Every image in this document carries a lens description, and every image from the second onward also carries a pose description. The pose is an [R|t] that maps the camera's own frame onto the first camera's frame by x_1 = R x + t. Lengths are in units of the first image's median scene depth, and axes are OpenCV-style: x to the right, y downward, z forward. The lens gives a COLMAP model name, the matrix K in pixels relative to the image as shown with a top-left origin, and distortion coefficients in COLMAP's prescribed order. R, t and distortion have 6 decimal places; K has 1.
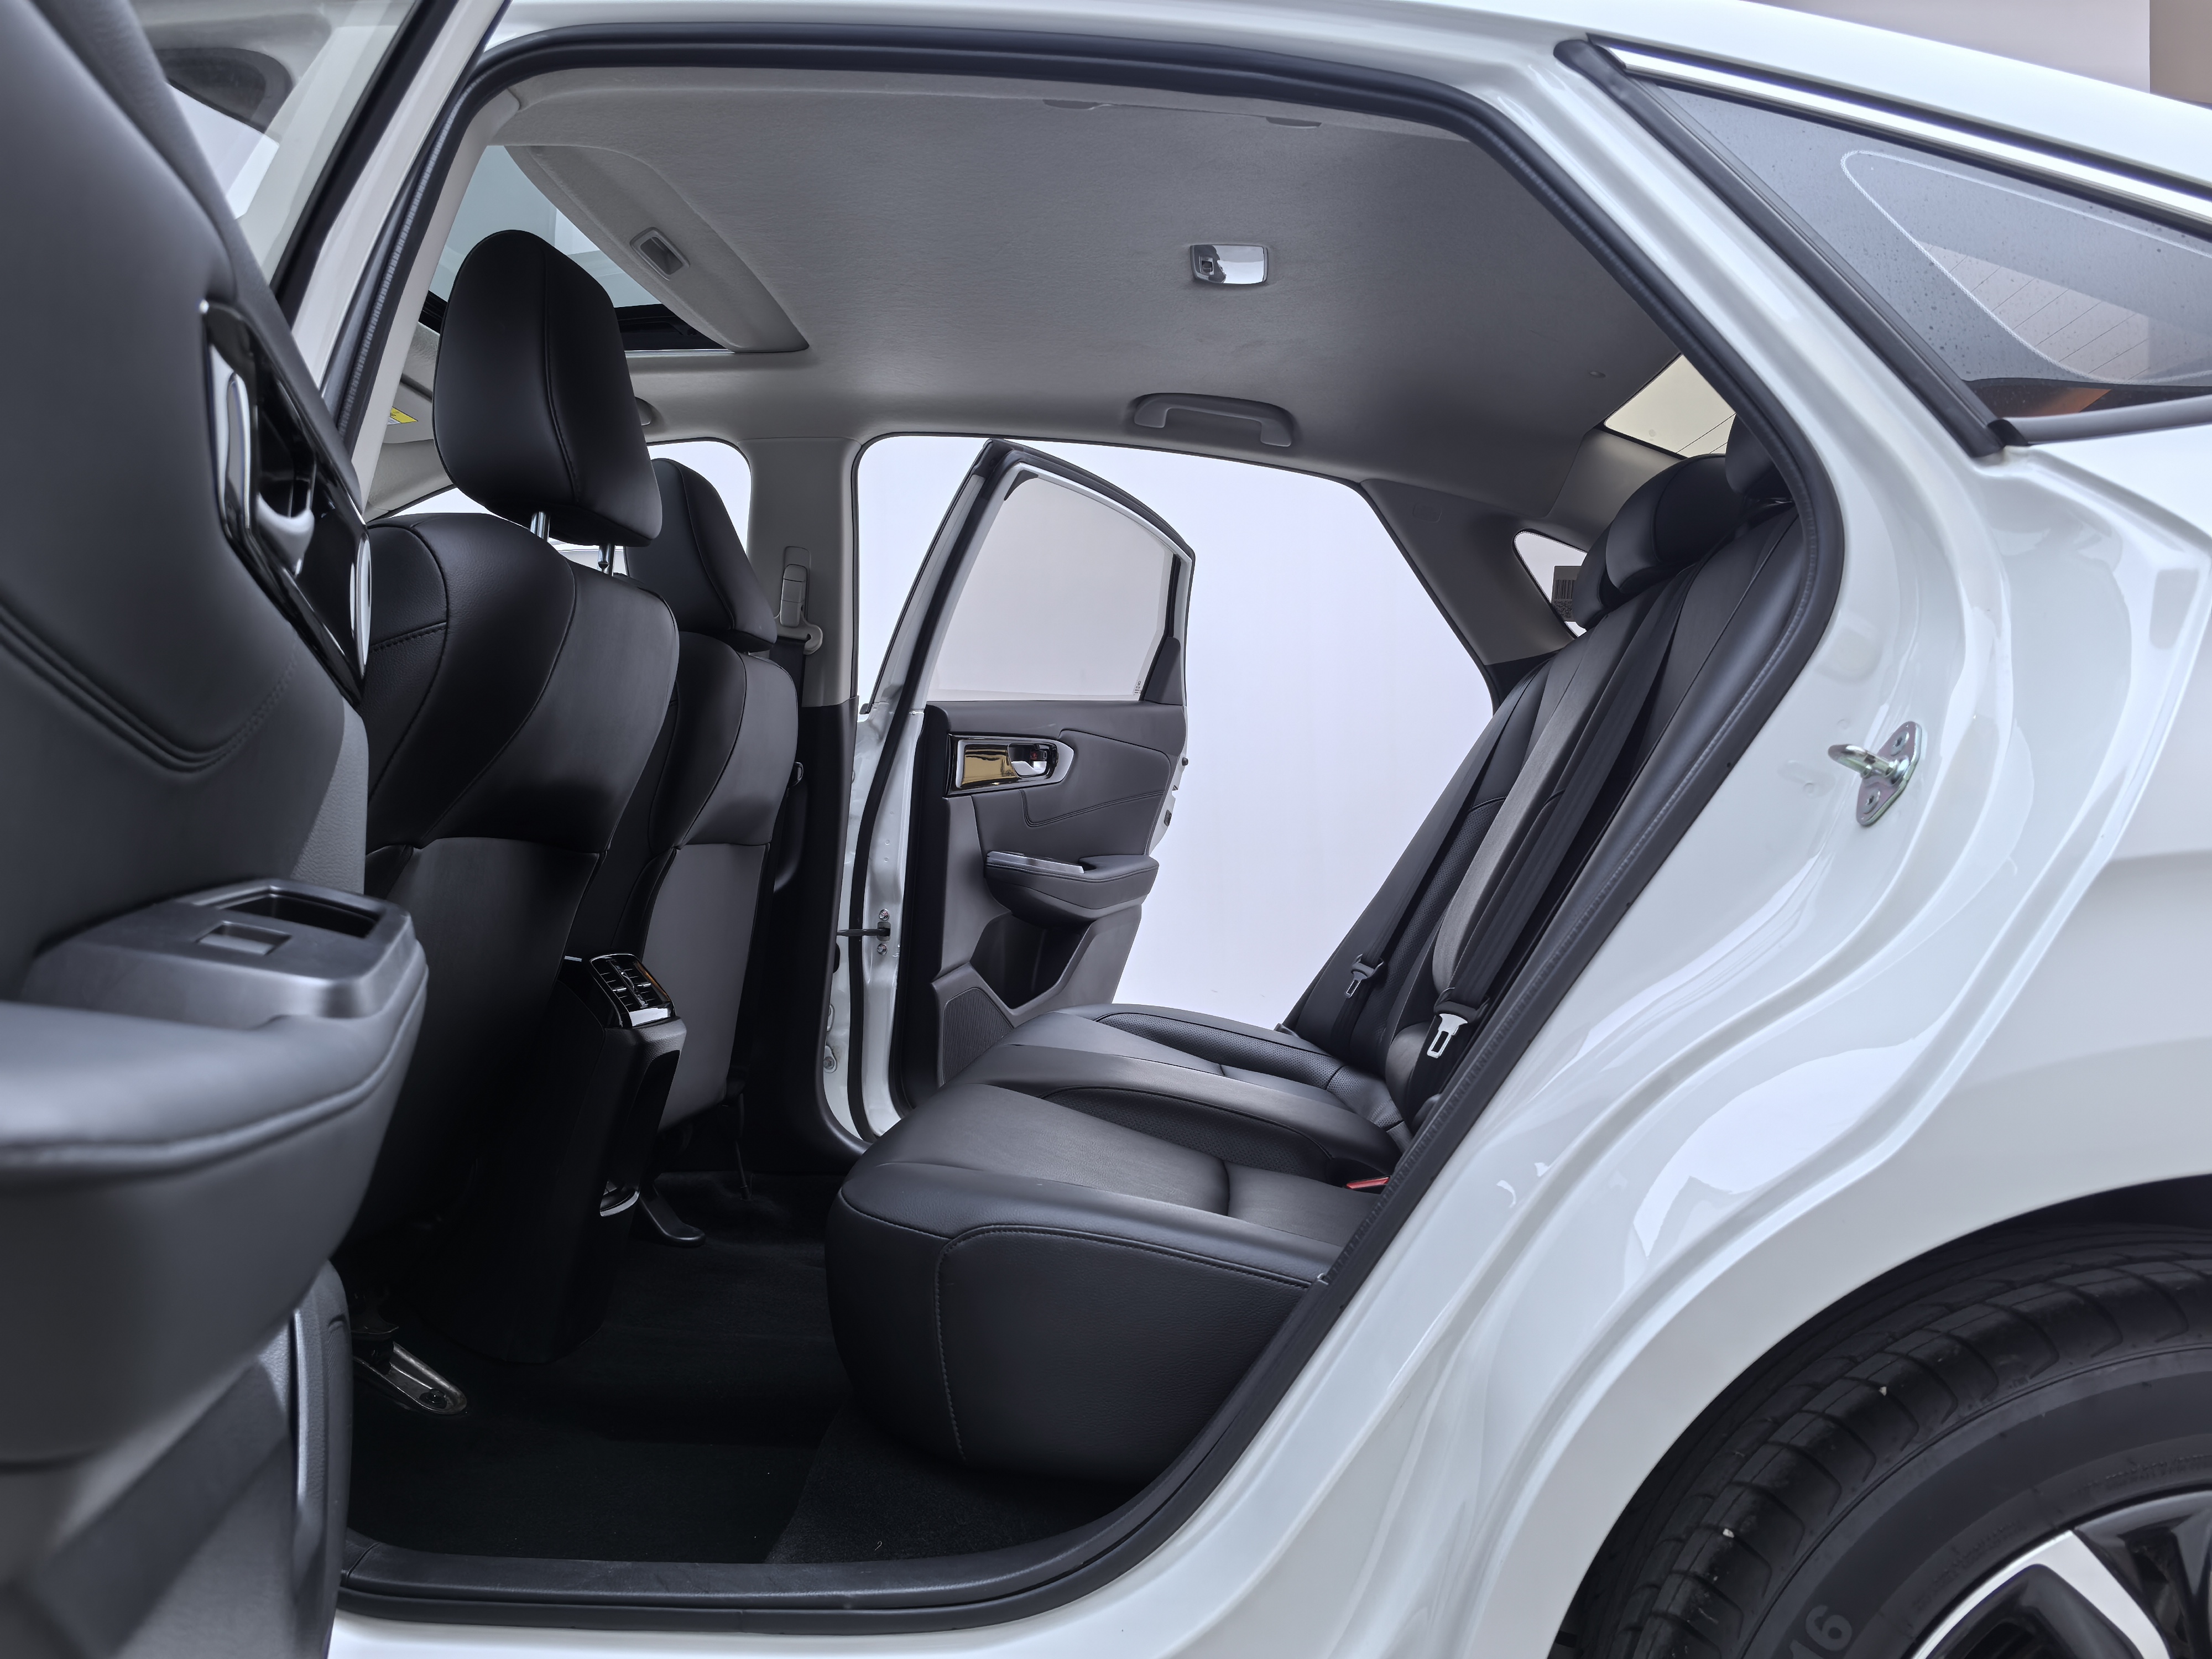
lens RADIAL K [[1821.2, 0, 1118.3], [0, 1821.2, 821.5], [0, 0, 1]] dist [0.063234, -0.122621]
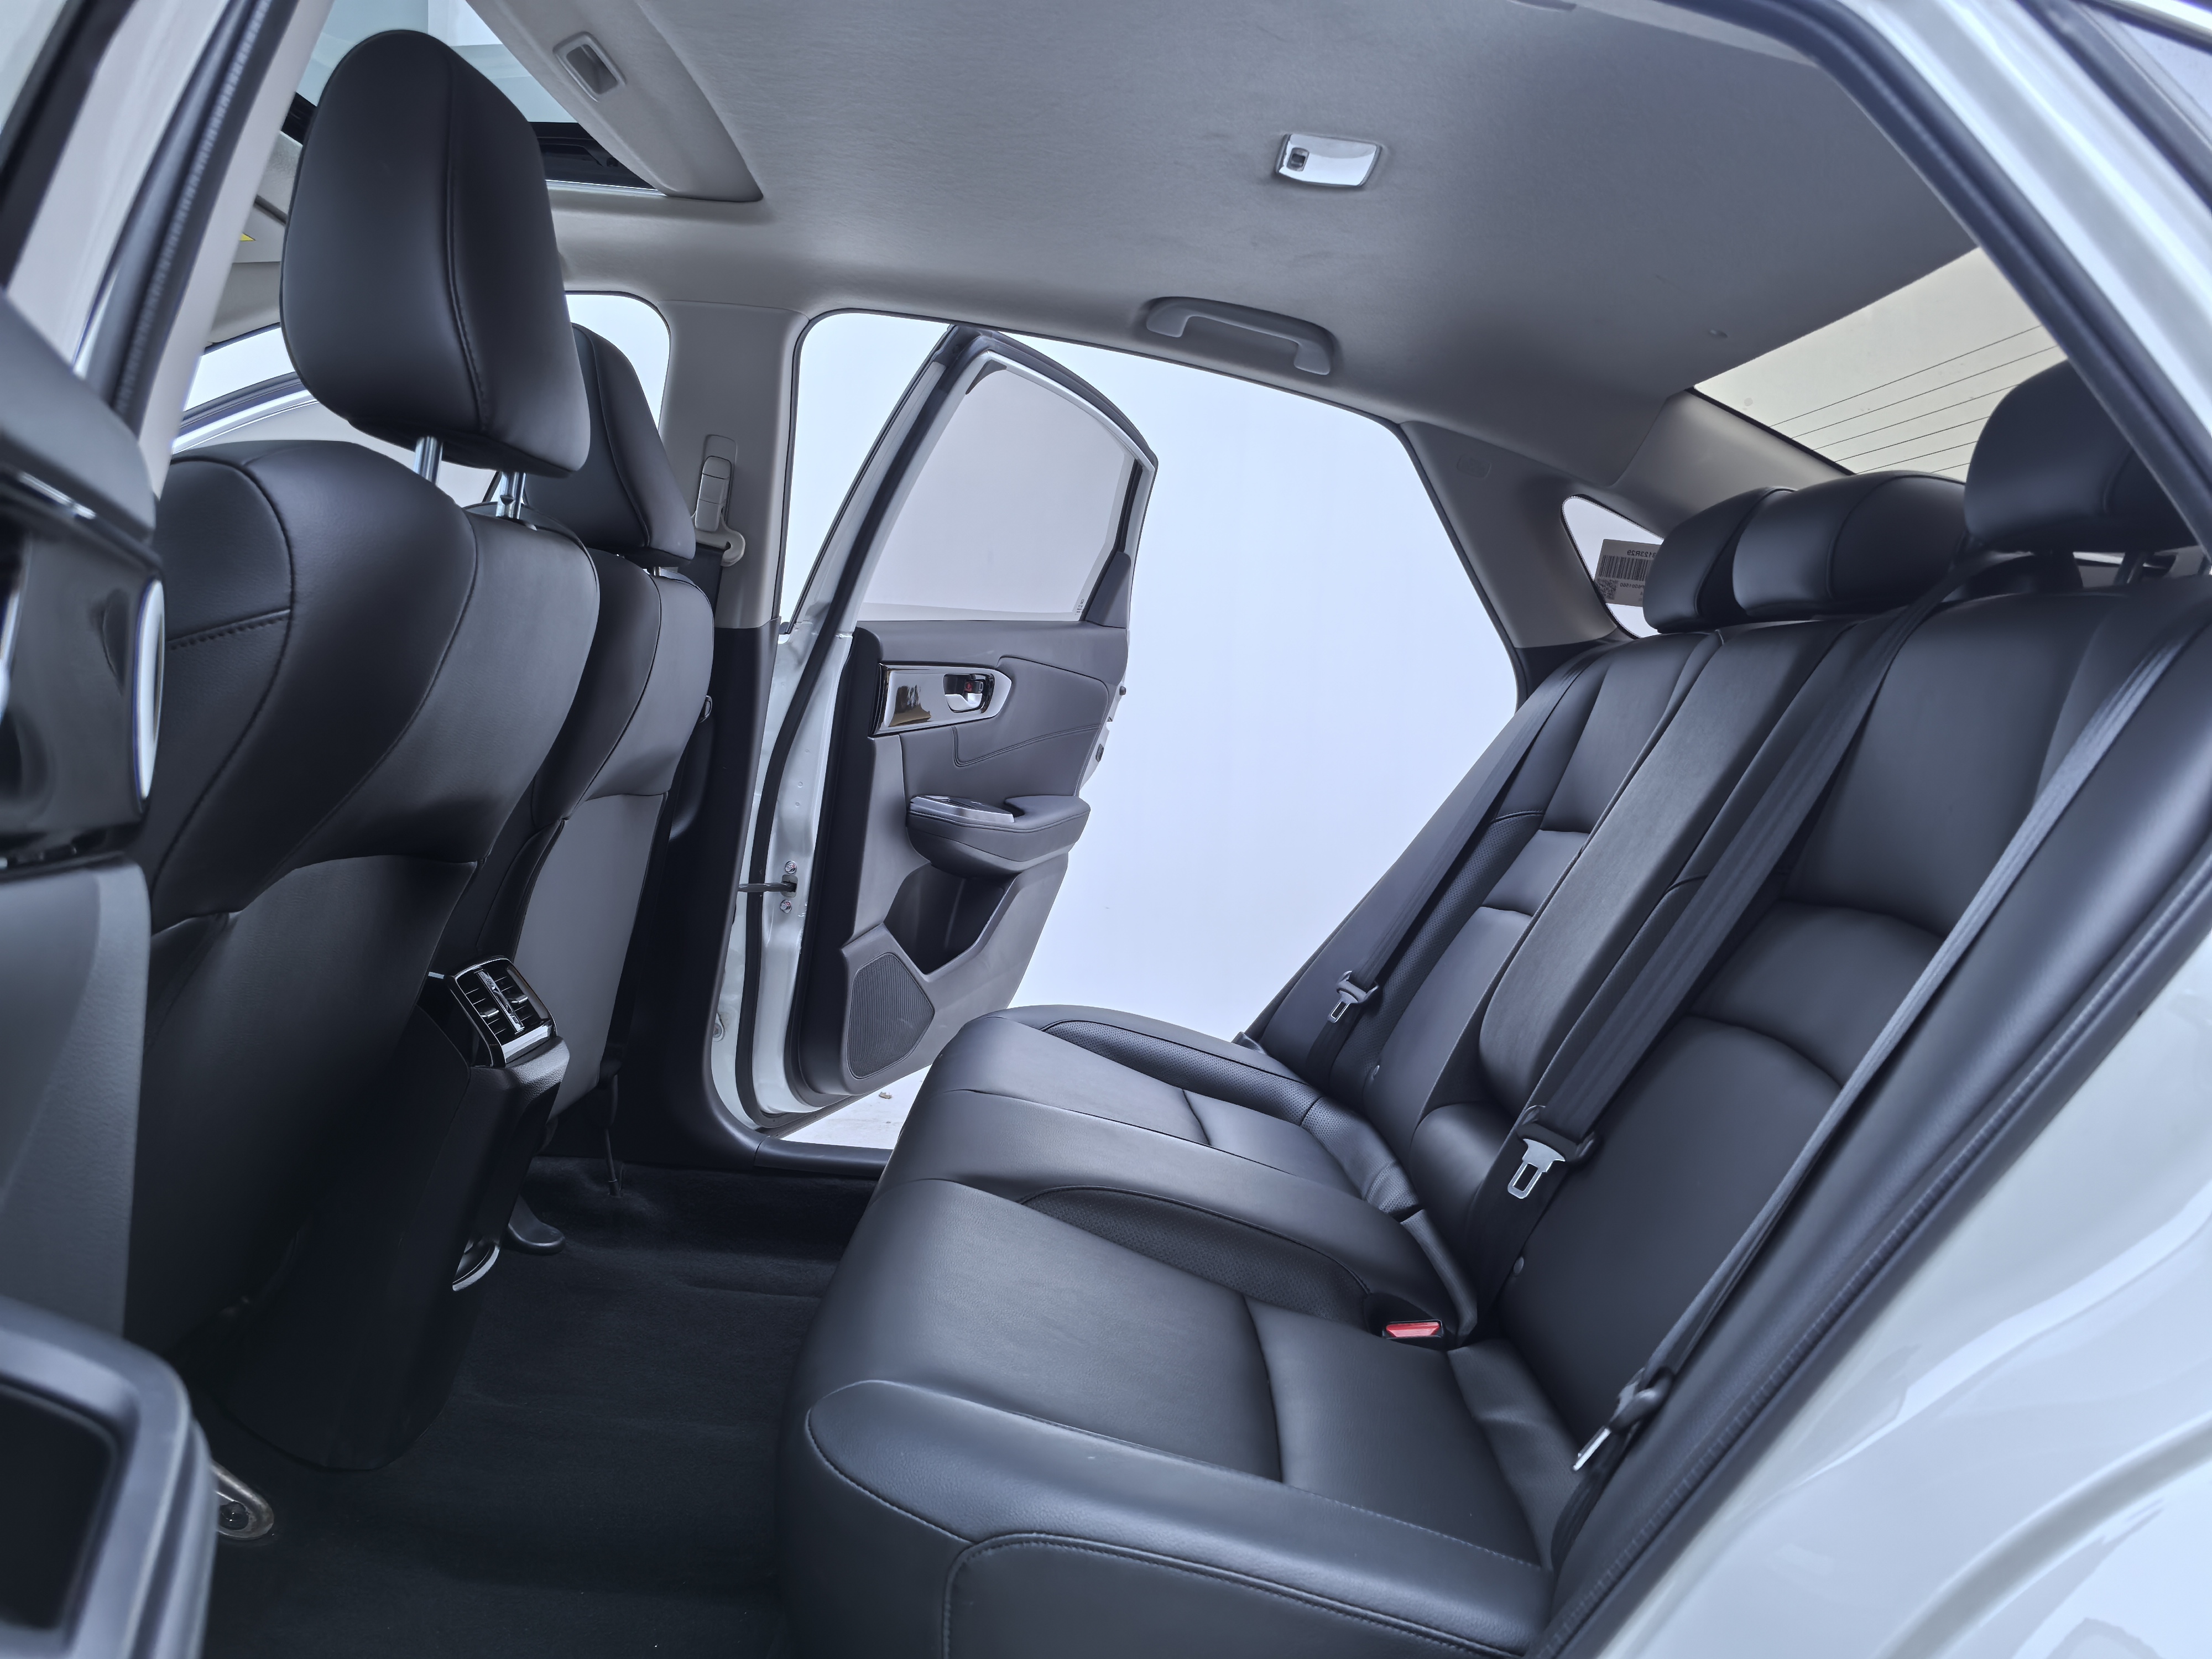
lens RADIAL K [[1874.7, 0, 1142.7], [0, 1874.7, 872.7], [0, 0, 1]] dist [0.042506, -0.076487]
pose [[0.993452, 0.072310, 0.088454, -0.046870], [-0.080353, 0.992602, 0.091025, -0.046505], [-0.081218, -0.097537, 0.991912, 0.117900]]
